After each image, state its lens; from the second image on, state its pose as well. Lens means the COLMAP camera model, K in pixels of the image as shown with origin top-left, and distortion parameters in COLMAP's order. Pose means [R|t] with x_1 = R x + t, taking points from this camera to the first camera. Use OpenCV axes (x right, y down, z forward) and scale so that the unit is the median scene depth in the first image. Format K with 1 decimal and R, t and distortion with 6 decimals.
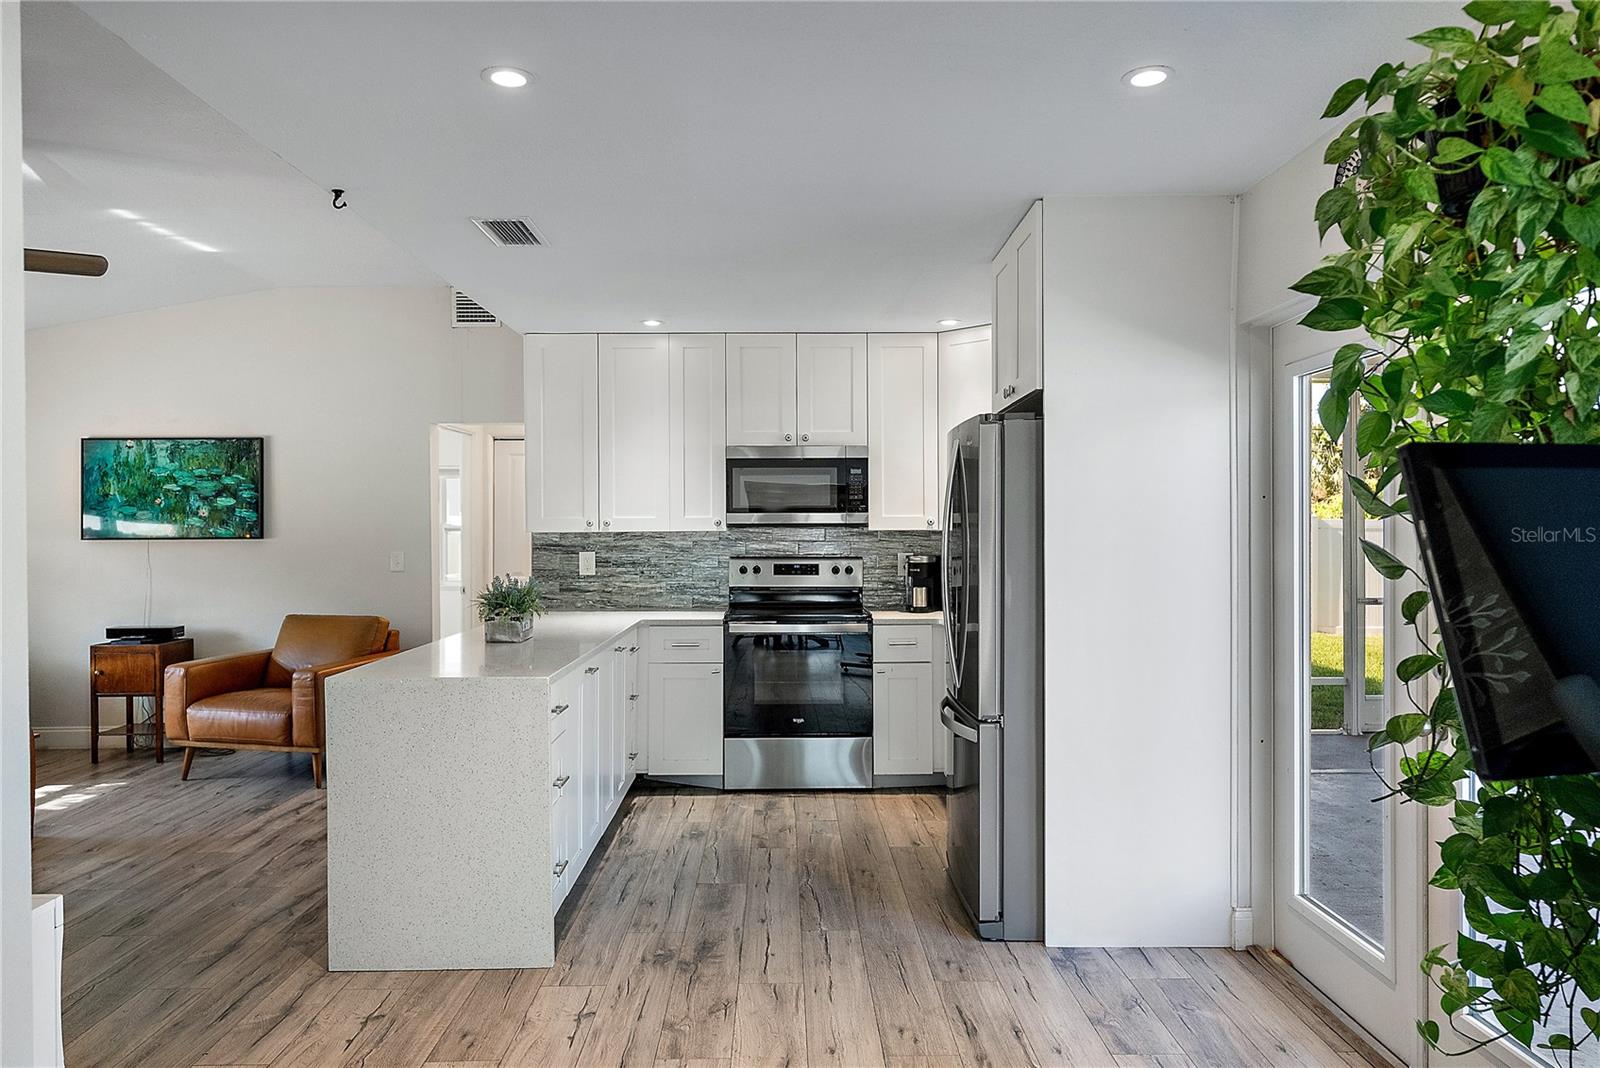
lens RADIAL K [[1023.0, 0, 800.6], [0, 1023.0, 527.5], [0, 0, 1]] dist [-0.005344, 0.002541]
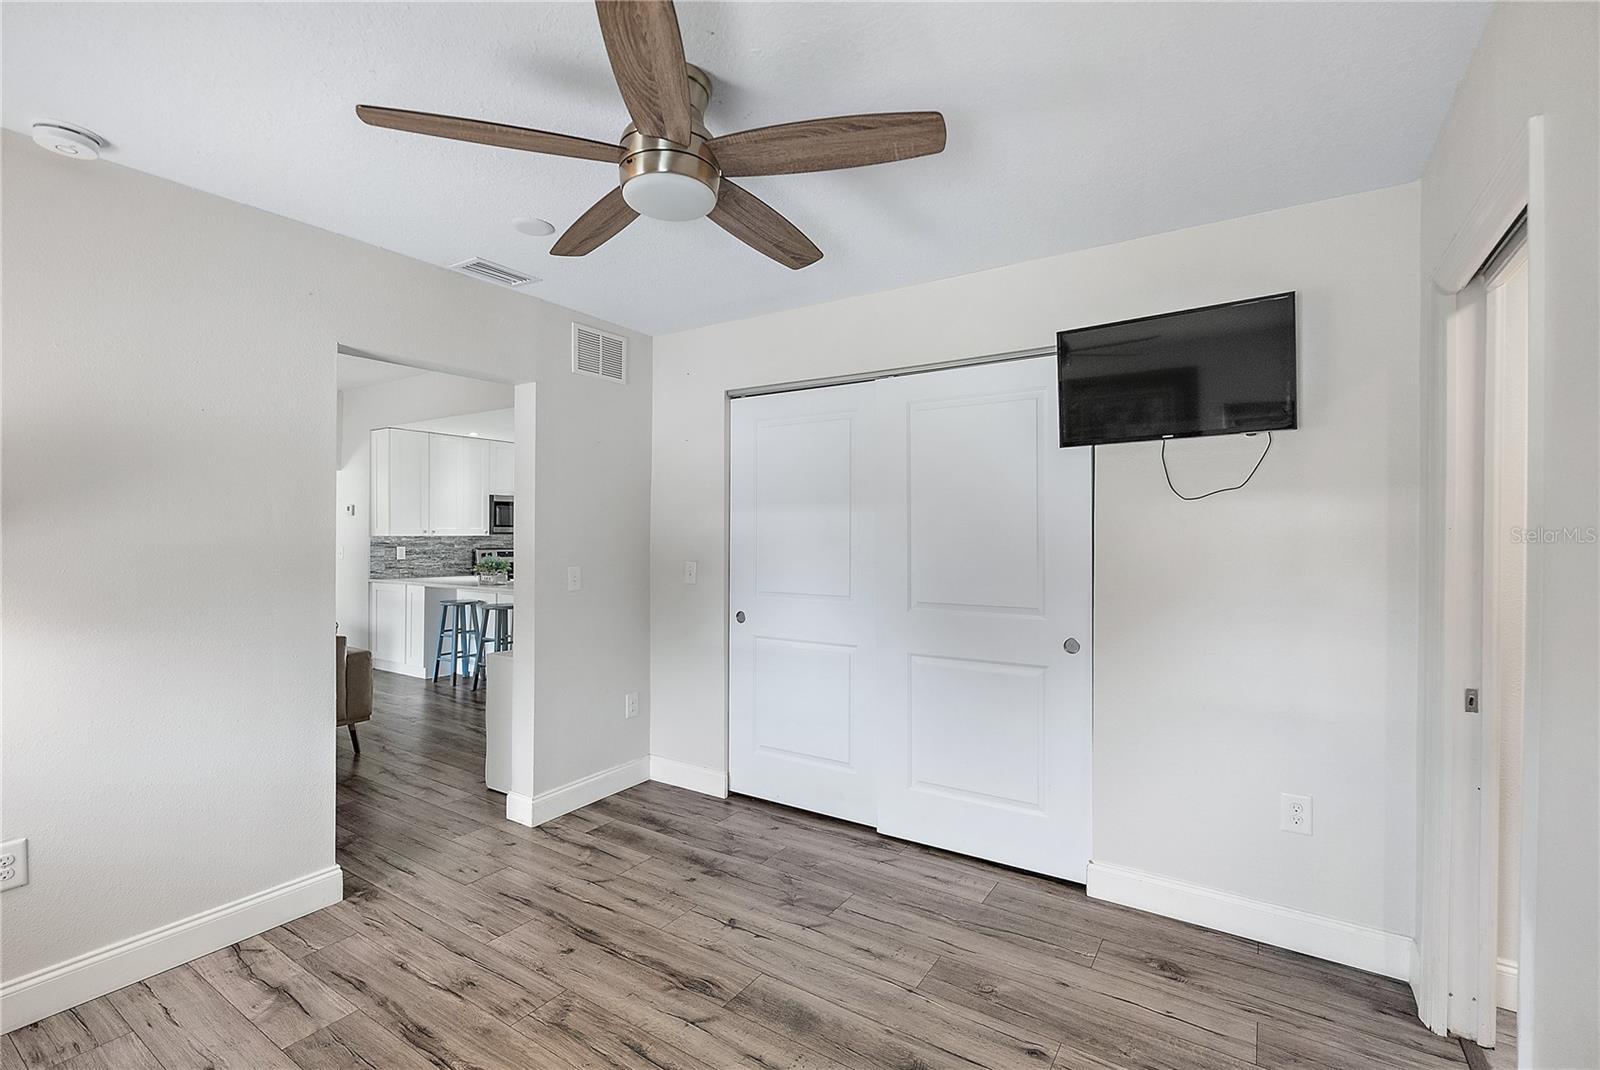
lens RADIAL K [[709.5, 0, 789.6], [0, 709.5, 526.9], [0, 0, 1]] dist [-0.002499, -0.000943]
pose [[0.576507, 0.017311, 0.816909, -0.844658], [-0.006069, 0.999839, -0.016905, 0.005921], [-0.817070, 0.004788, 0.576519, -0.296854]]
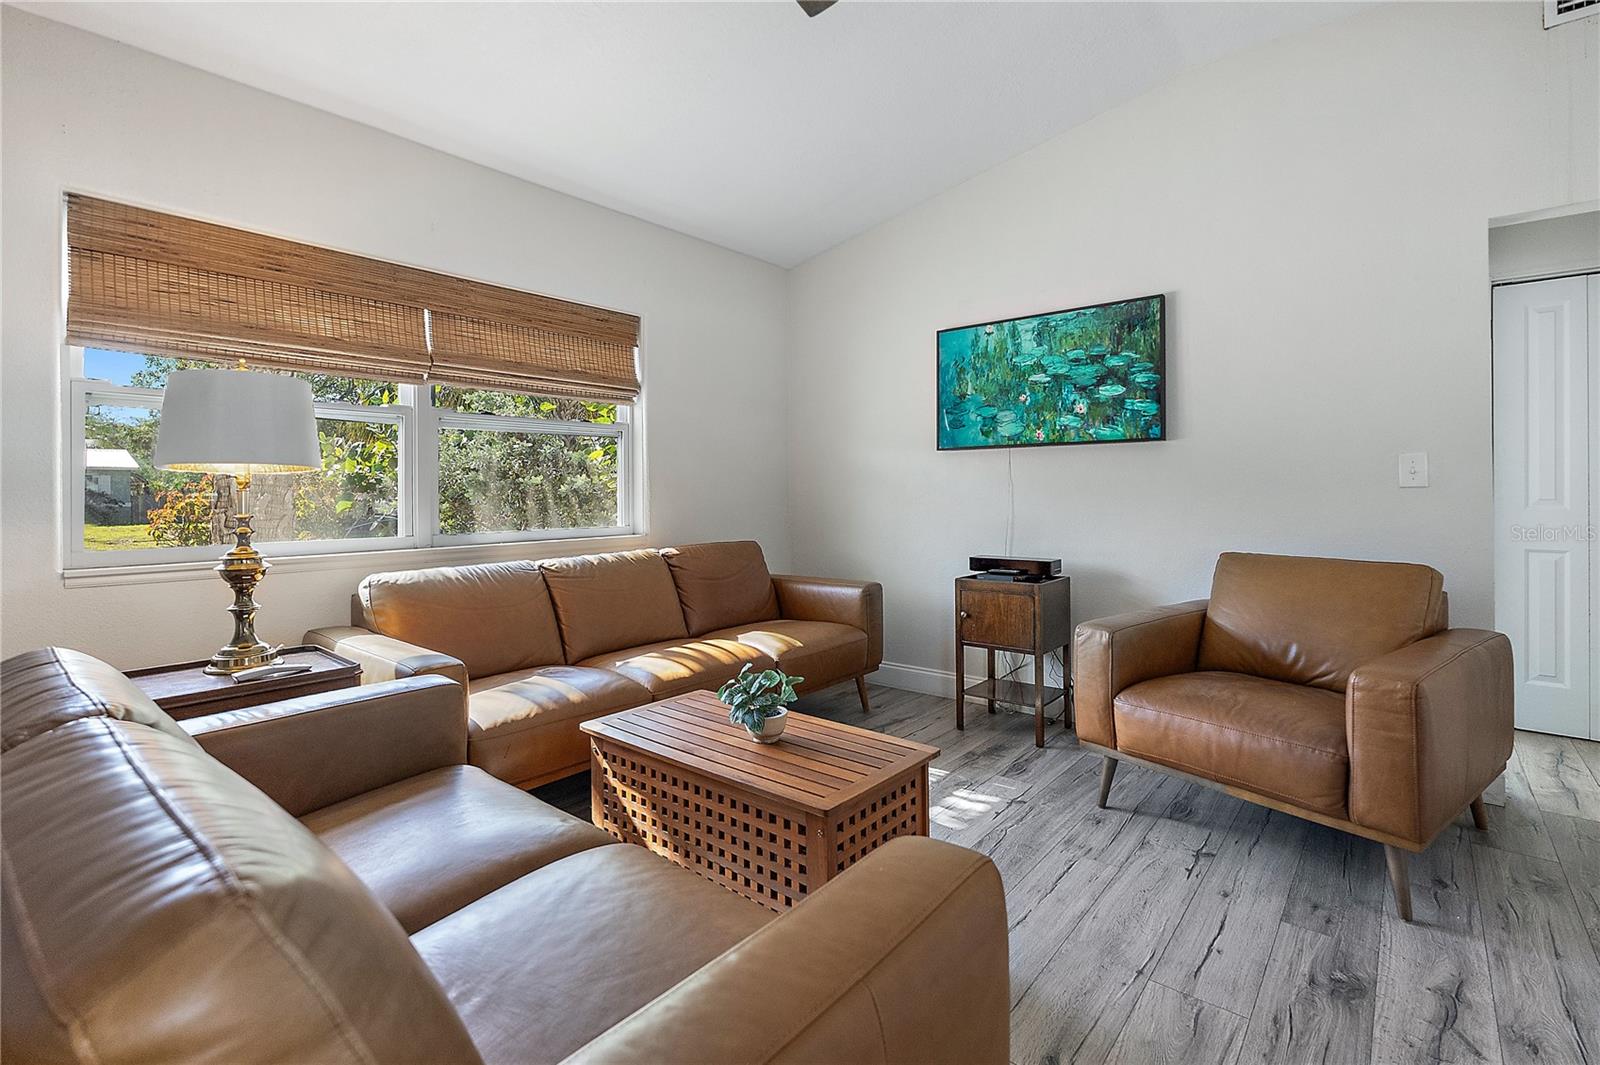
lens RADIAL K [[709.5, 0, 823.1], [0, 709.5, 492.5], [0, 0, 1]] dist [-0.002499, -0.000943]
pose [[0.770129, 0.000604, -0.637887, -0.434206], [0.001233, 0.999996, 0.002436, 0.048978], [0.637887, -0.002662, 0.770126, 0.525214]]
